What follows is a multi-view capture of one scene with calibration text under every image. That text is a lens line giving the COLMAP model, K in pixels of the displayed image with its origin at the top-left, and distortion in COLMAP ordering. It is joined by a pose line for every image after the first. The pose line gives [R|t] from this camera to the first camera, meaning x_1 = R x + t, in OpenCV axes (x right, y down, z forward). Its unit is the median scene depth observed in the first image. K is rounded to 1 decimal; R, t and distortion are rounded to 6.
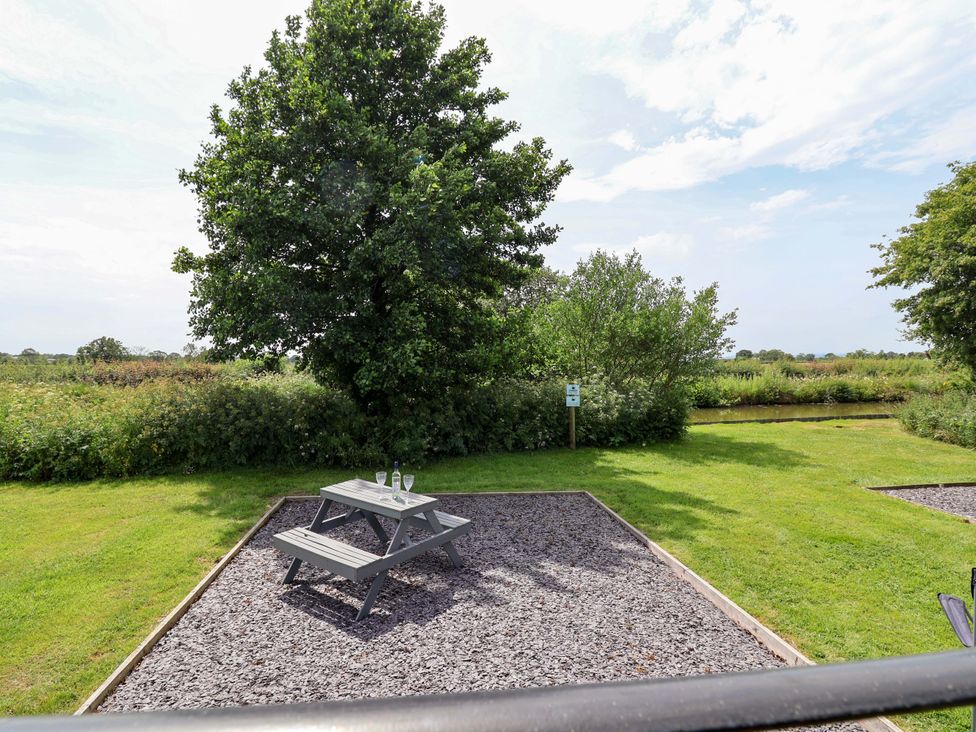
lens RADIAL K [[484.7, 0, 458.6], [0, 484.7, 346.8], [0, 0, 1]] dist [0.049194, -0.068474]
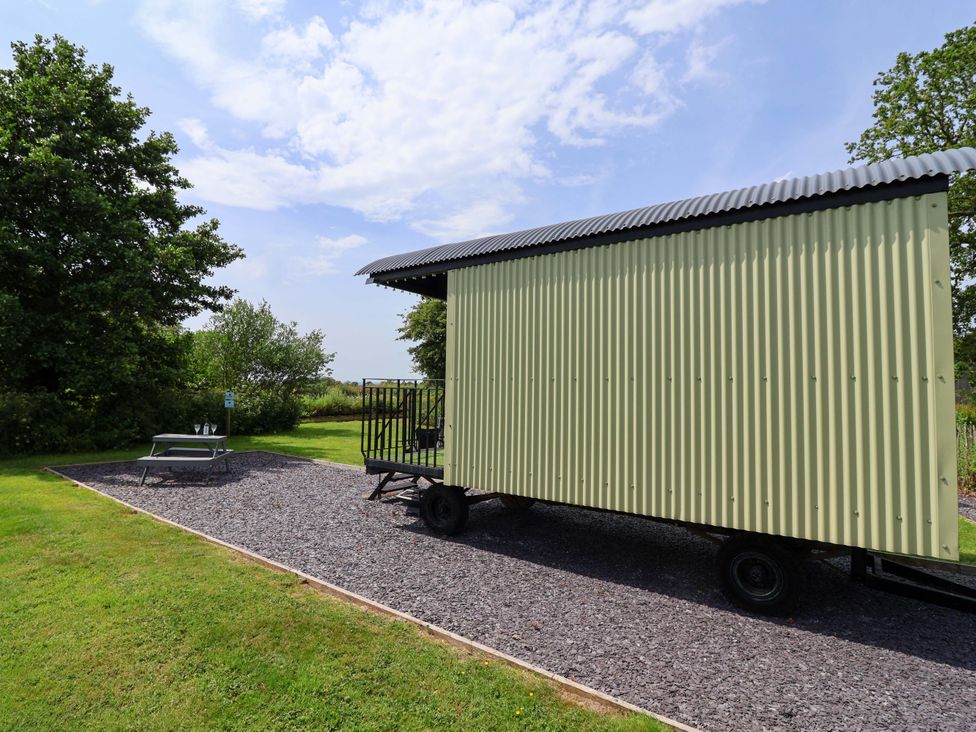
lens RADIAL K [[511.2, 0, 476.3], [0, 511.2, 363.1], [0, 0, 1]] dist [0.000346, -0.012511]
pose [[0.664109, 0.053789, 0.745699, -0.363821], [-0.046334, 0.998452, -0.030757, 0.002039], [-0.746199, -0.014125, 0.665573, -0.496353]]
